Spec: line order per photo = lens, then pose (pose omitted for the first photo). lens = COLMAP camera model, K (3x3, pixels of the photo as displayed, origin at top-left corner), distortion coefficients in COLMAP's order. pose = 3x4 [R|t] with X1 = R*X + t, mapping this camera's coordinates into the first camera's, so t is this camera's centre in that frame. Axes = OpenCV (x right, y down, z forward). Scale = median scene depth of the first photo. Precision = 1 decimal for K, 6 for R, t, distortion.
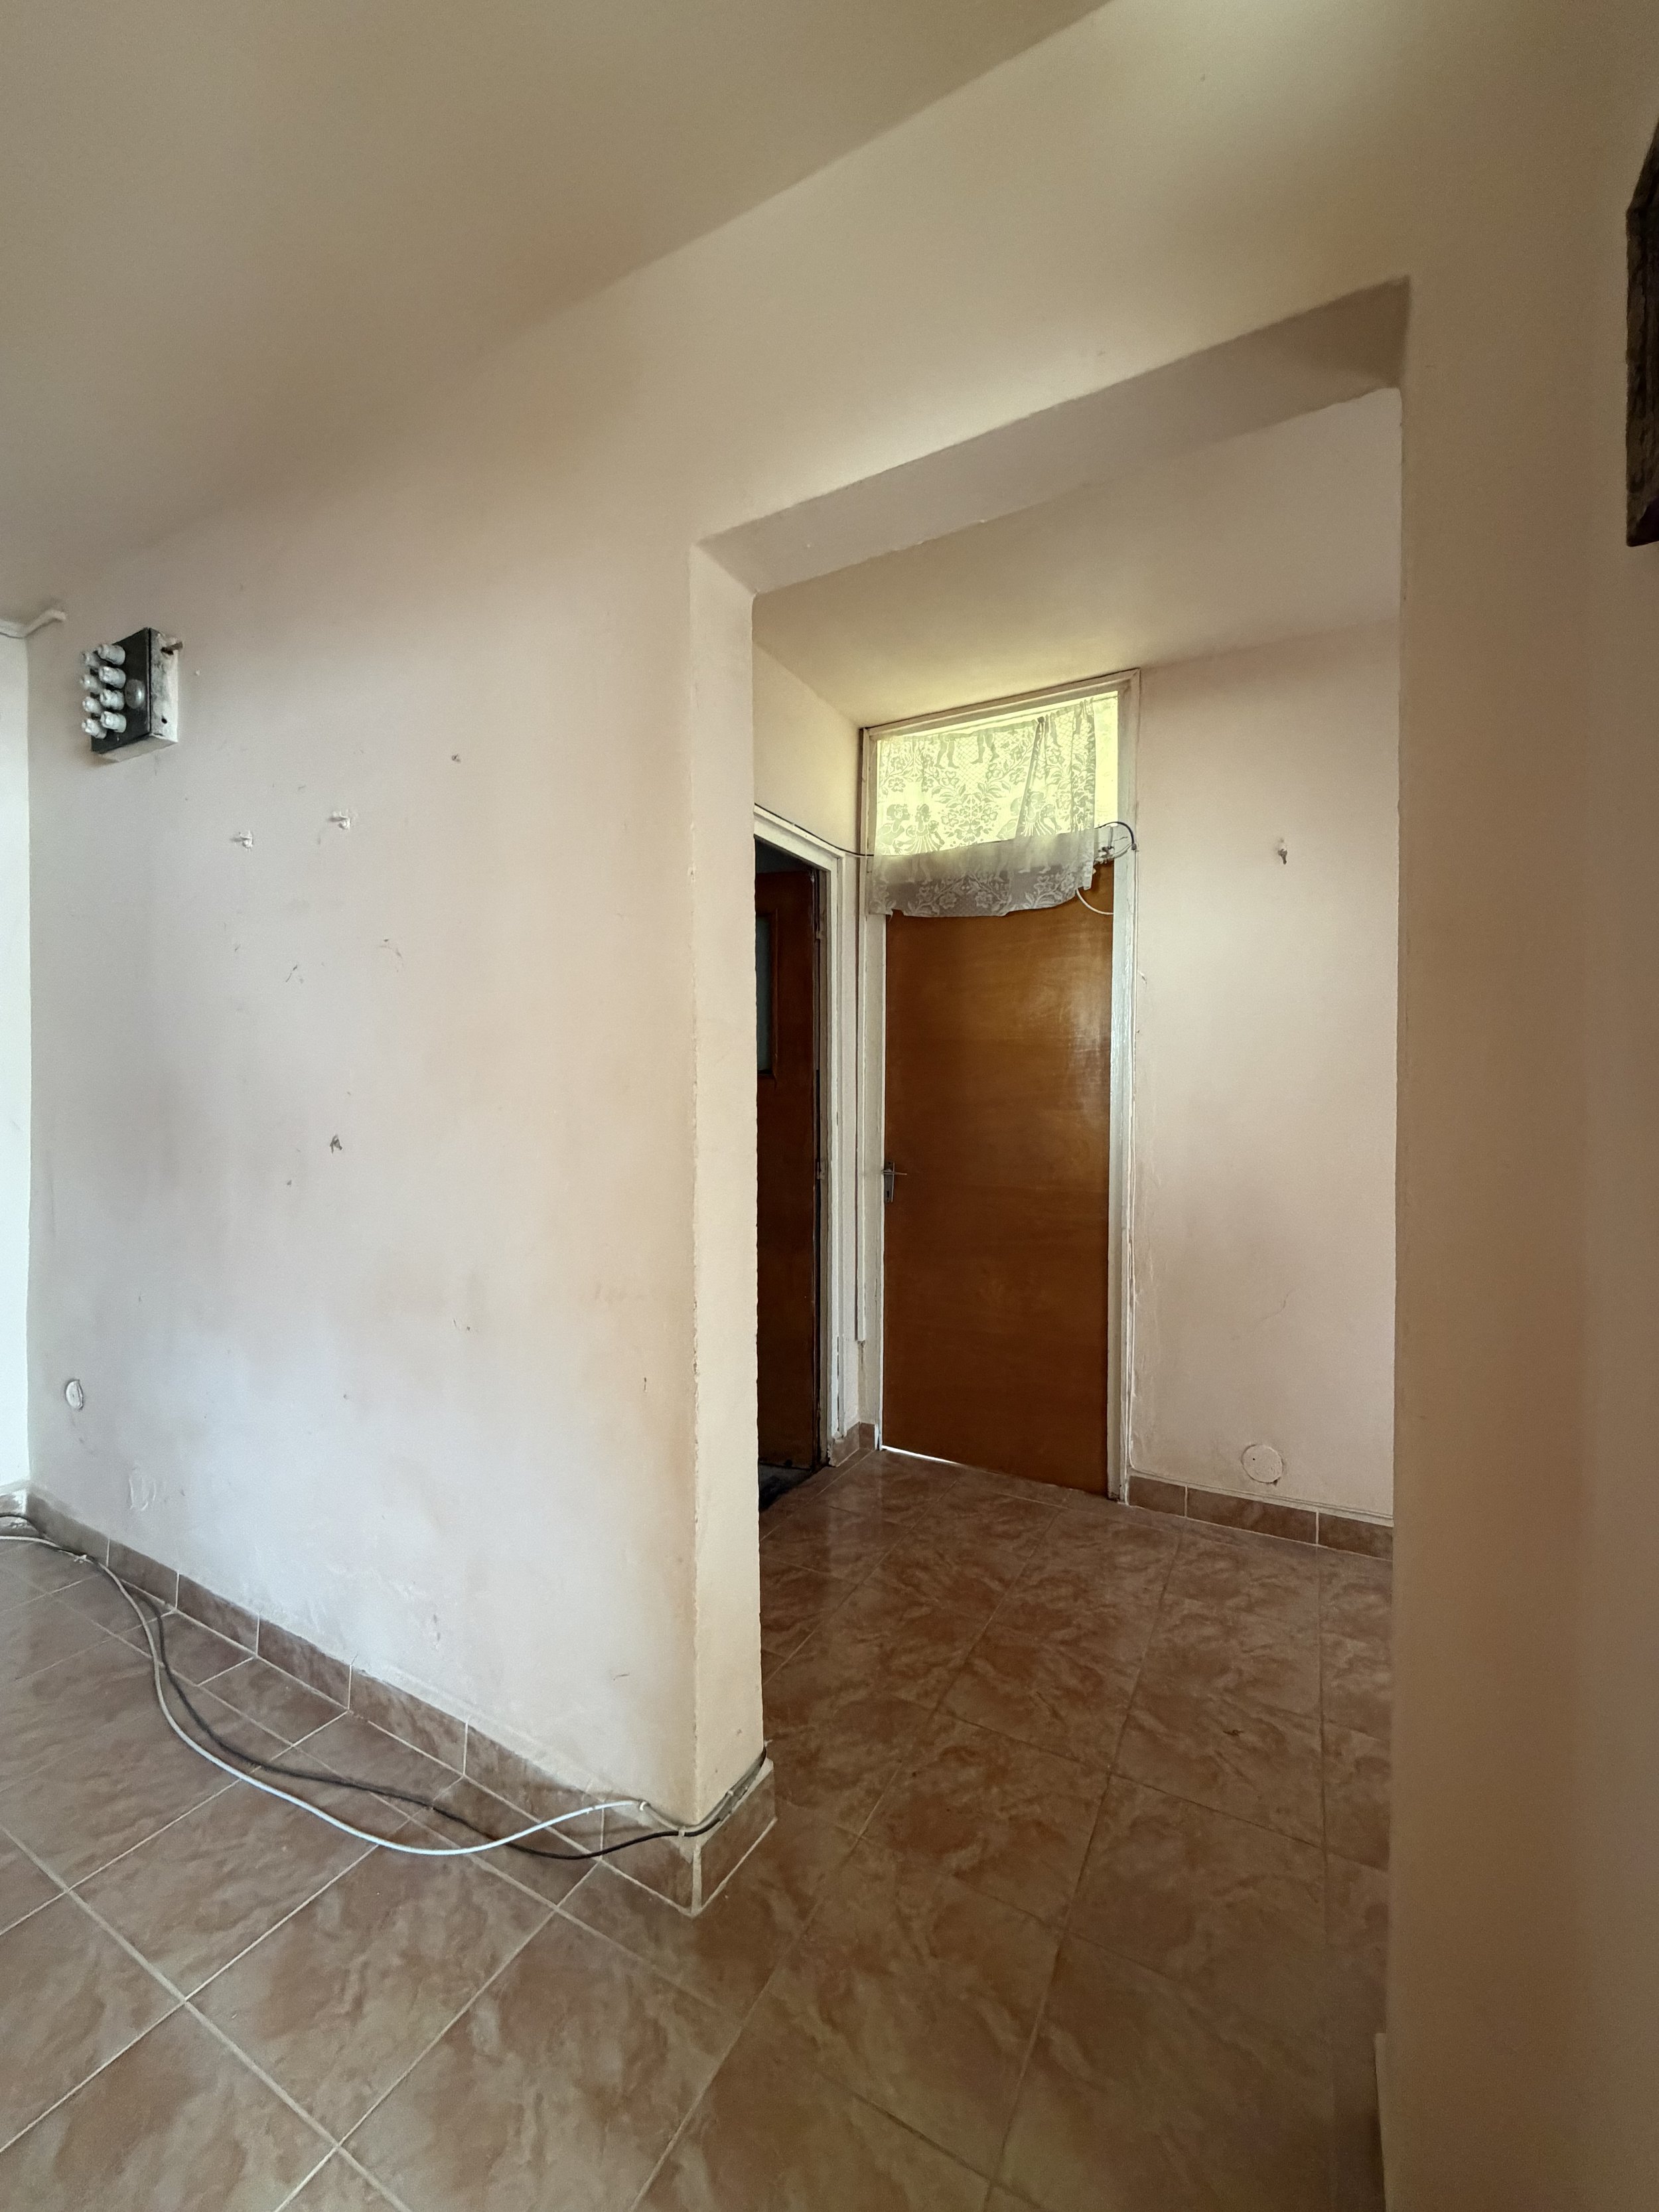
lens RADIAL K [[881.8, 0, 826.6], [0, 881.8, 1103.8], [0, 0, 1]] dist [-0.000035, 0.000335]
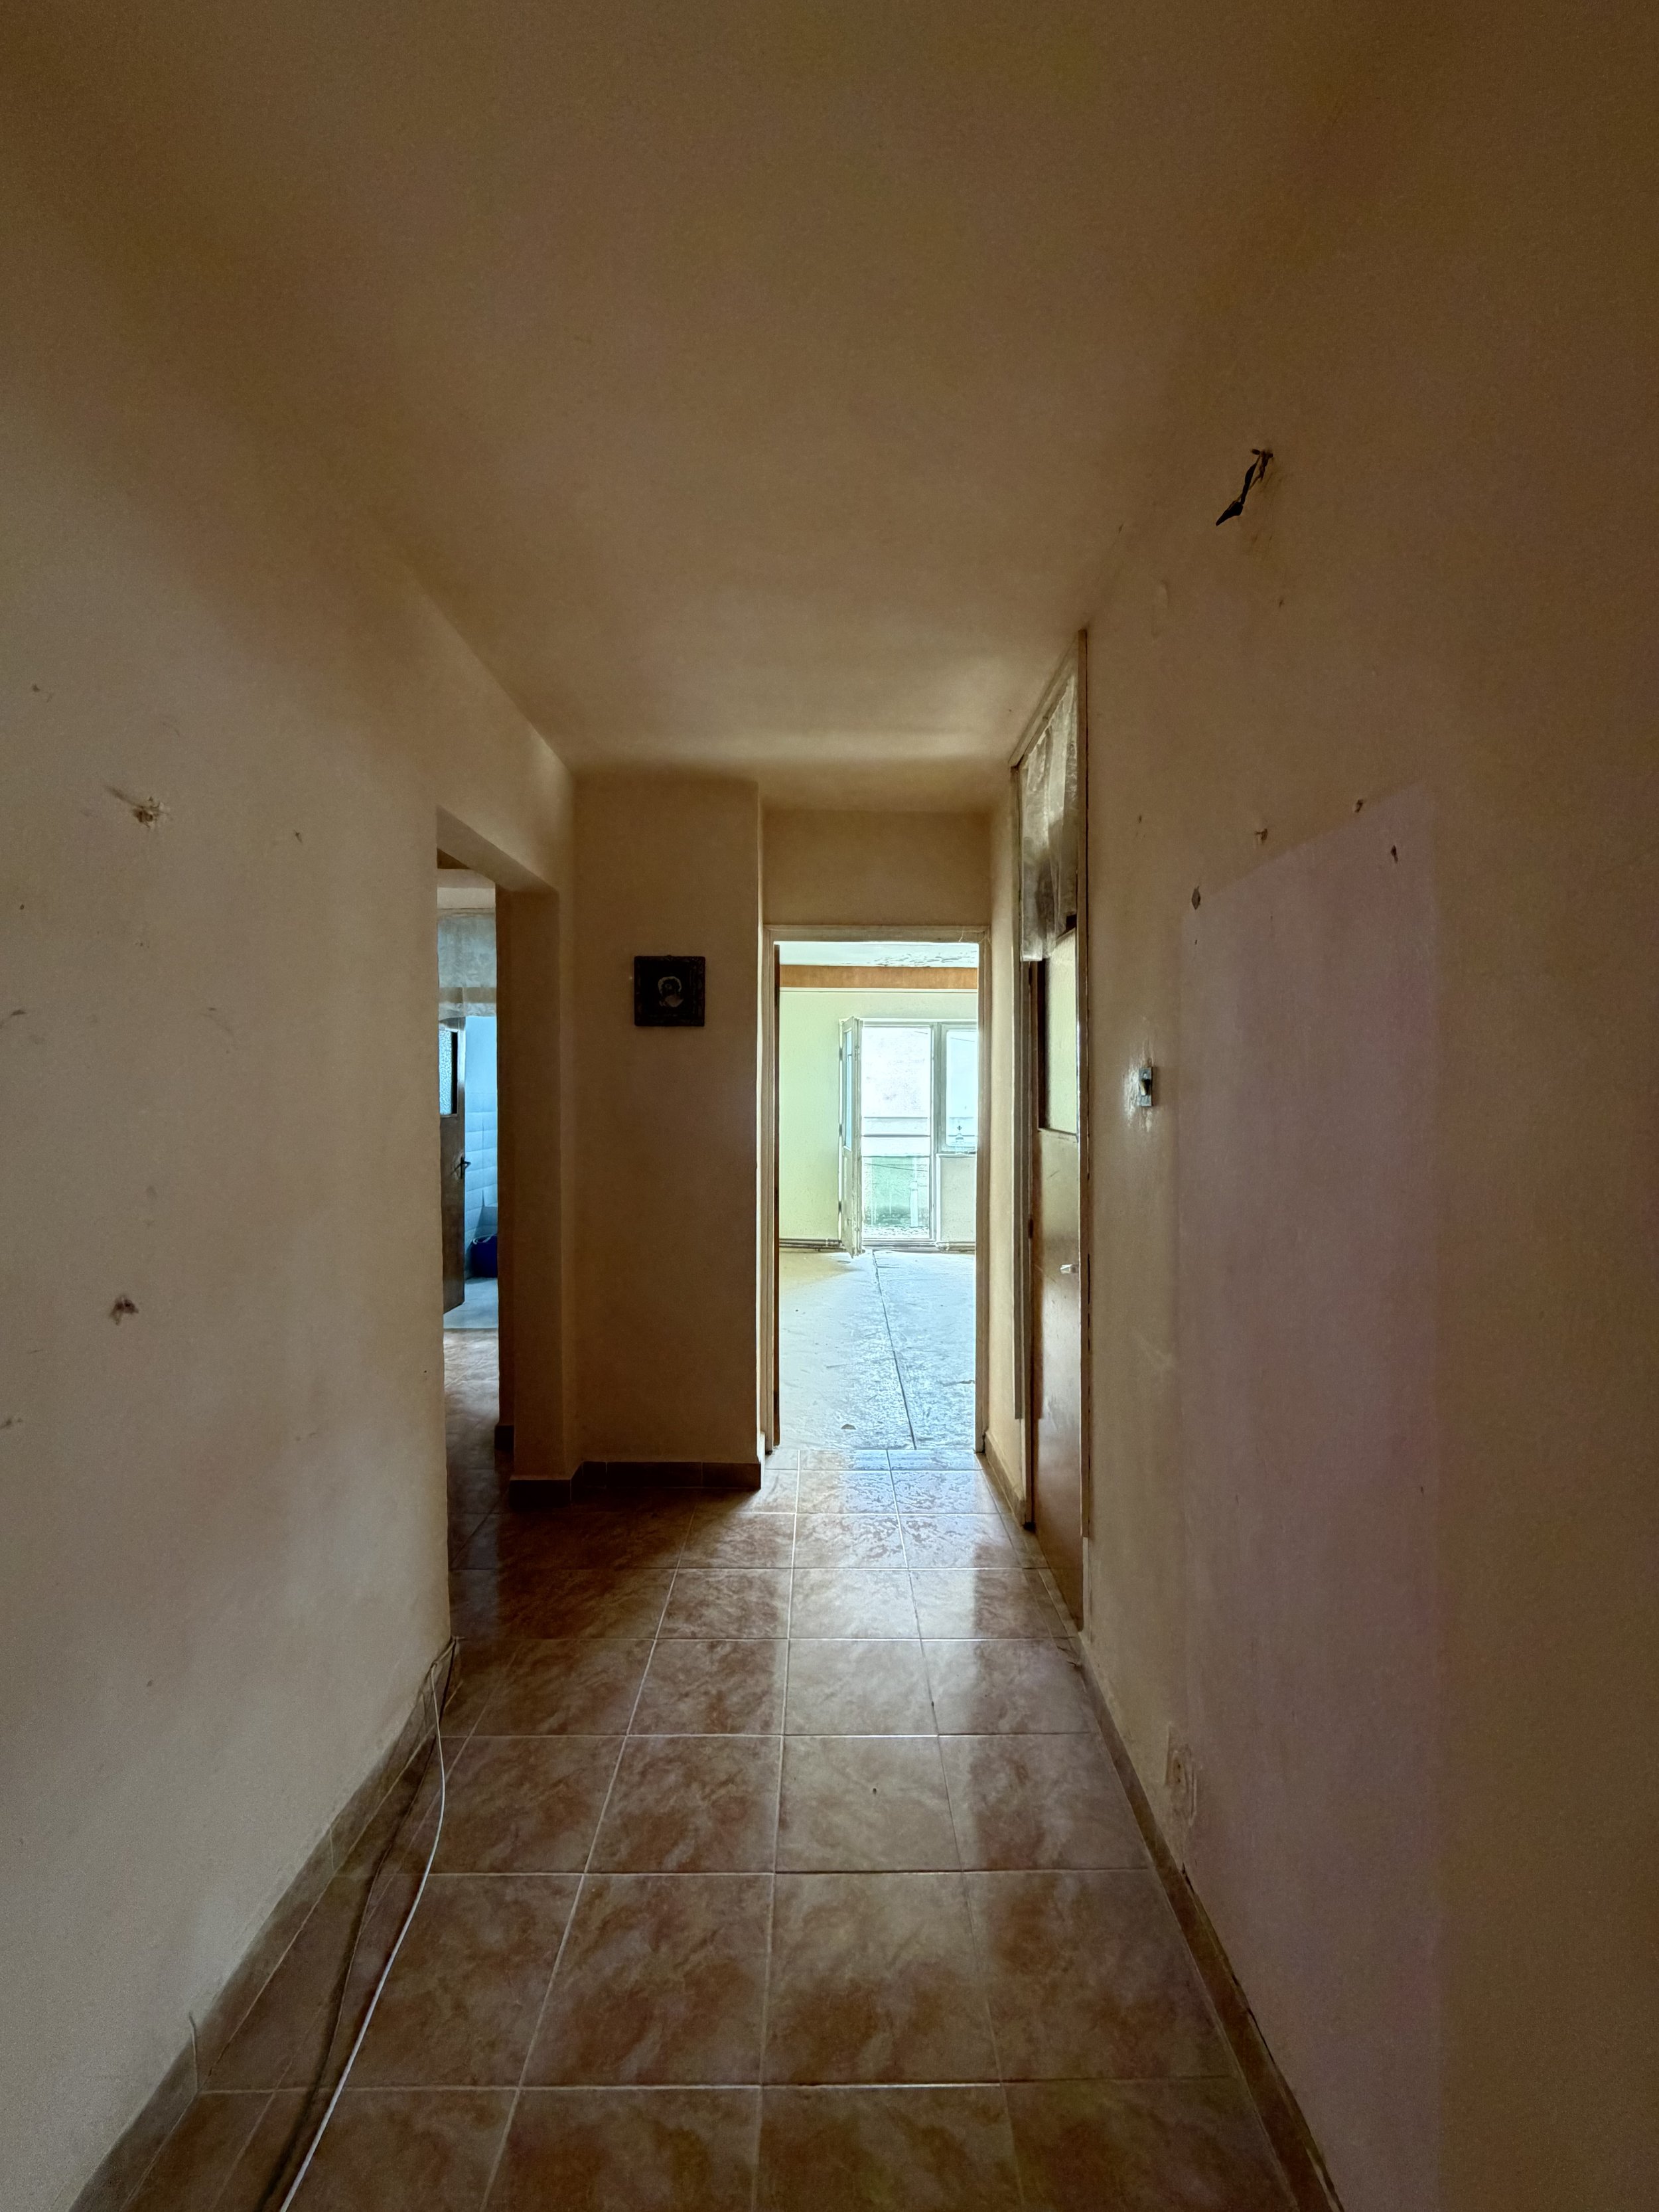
lens RADIAL K [[881.8, 0, 830.8], [0, 881.8, 1096.4], [0, 0, 1]] dist [-0.000035, 0.000335]
pose [[-0.488377, -0.012385, 0.872545, -1.856373], [0.005893, 0.999830, 0.017490, -0.157278], [-0.872613, 0.013684, -0.488221, 1.184412]]
